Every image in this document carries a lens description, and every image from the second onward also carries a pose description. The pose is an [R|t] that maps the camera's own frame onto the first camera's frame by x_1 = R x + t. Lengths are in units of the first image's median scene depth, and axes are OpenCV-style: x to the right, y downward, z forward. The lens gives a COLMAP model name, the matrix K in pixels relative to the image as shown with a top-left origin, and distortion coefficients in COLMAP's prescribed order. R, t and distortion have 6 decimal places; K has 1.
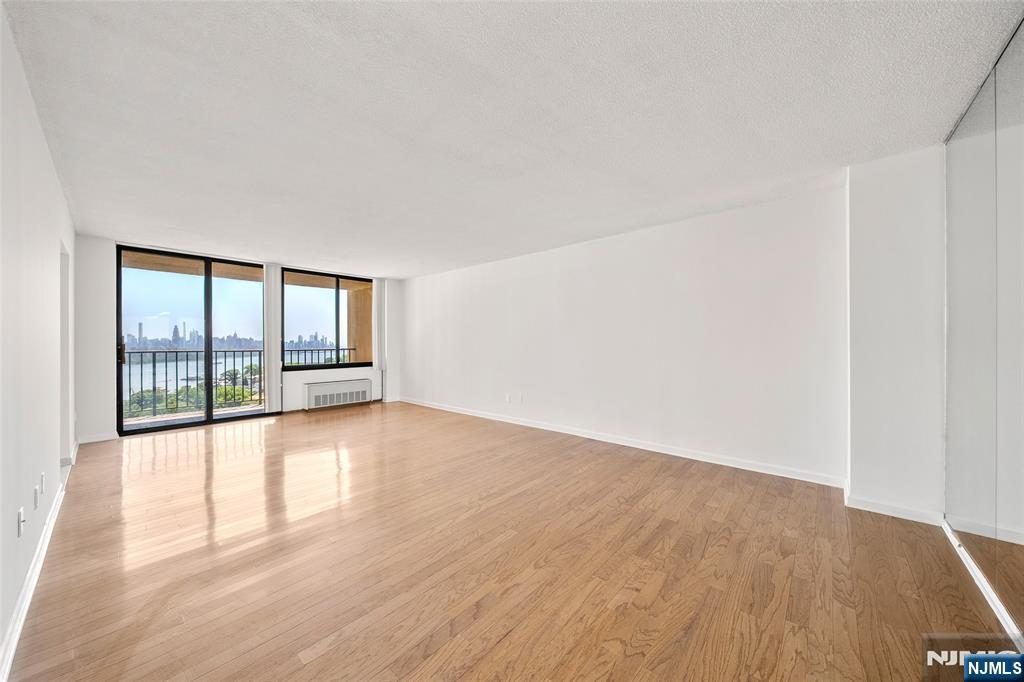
lens RADIAL K [[353.7, 0, 512.0], [0, 353.7, 341.0], [0, 0, 1]] dist [-0.001565, -0.000147]
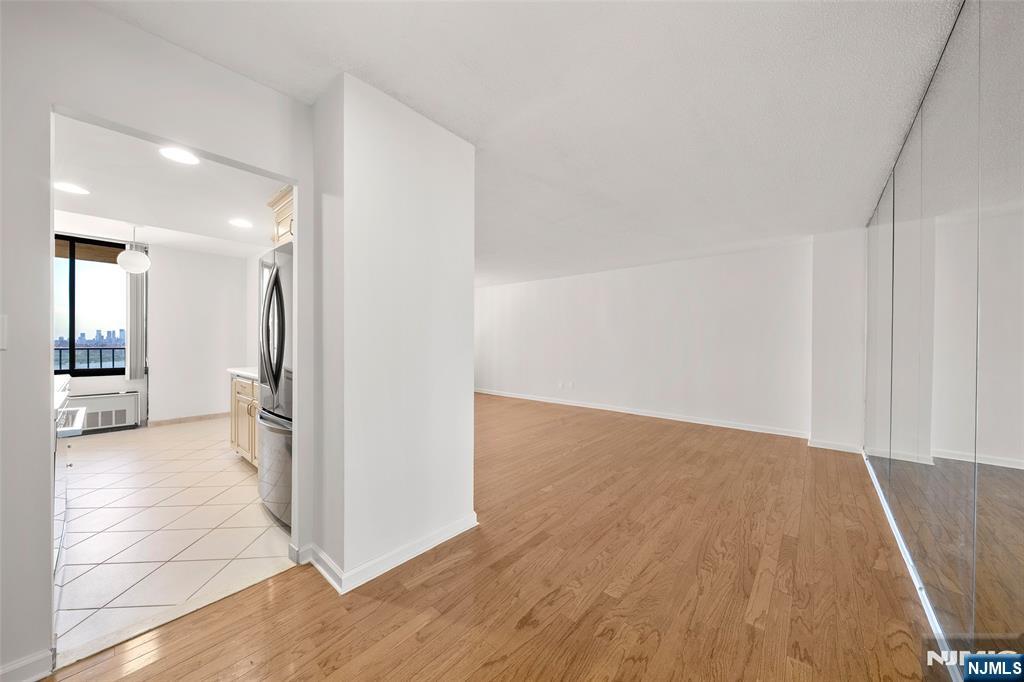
lens RADIAL K [[353.7, 0, 512.0], [0, 353.7, 341.0], [0, 0, 1]] dist [-0.001565, -0.000147]
pose [[0.999820, 0.009299, 0.016548, -0.477997], [-0.009335, 0.999954, 0.002124, -0.003023], [-0.016528, -0.002278, 0.999861, -0.646613]]
